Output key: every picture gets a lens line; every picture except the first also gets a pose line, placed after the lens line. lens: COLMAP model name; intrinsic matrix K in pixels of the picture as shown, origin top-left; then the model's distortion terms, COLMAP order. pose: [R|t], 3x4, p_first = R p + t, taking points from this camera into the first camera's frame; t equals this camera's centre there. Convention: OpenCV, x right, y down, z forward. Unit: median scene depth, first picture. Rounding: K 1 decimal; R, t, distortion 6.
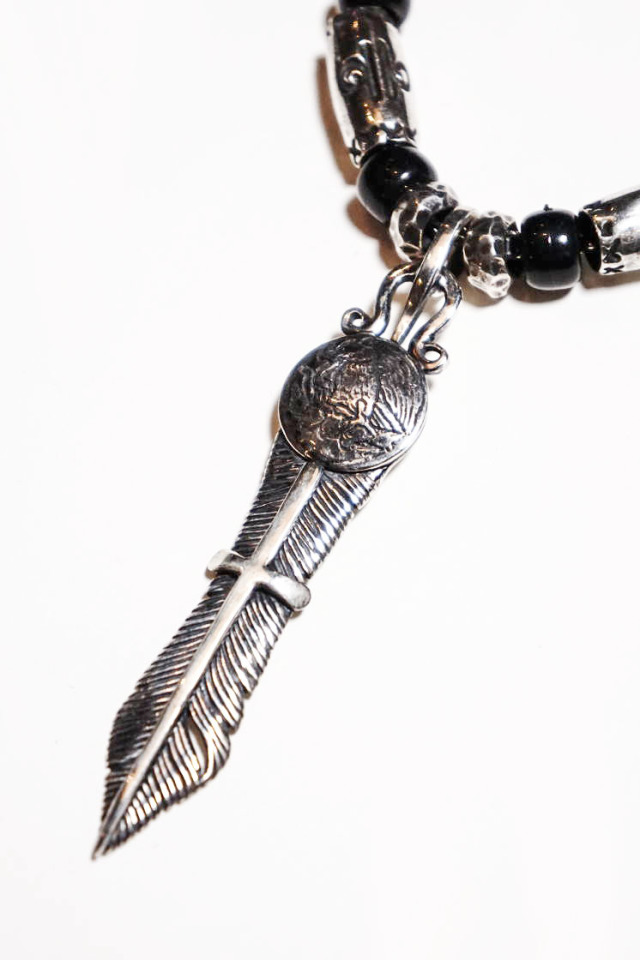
lens RADIAL K [[2188.1, 0, 318.2], [0, 2188.1, 477.7], [0, 0, 1]] dist [0.360054, 0.000000]
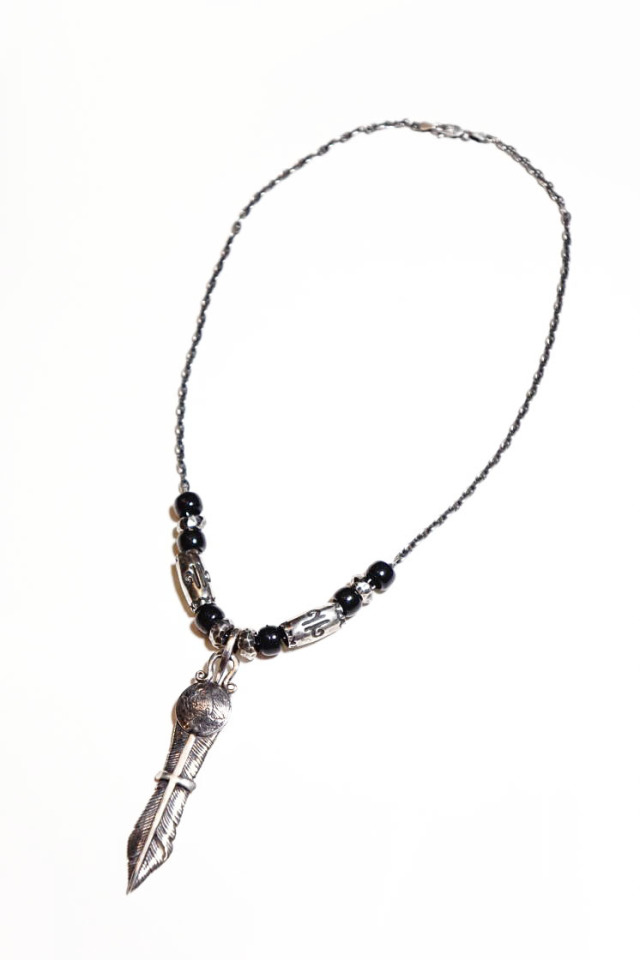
lens RADIAL K [[1734.7, 0, 325.4], [0, 1734.7, 480.9], [0, 0, 1]] dist [0.253110, 0.000000]
pose [[0.983521, -0.091294, 0.156053, -0.144335], [0.094537, 0.995430, -0.013470, -0.266798], [-0.154110, 0.028001, 0.987657, -1.134170]]
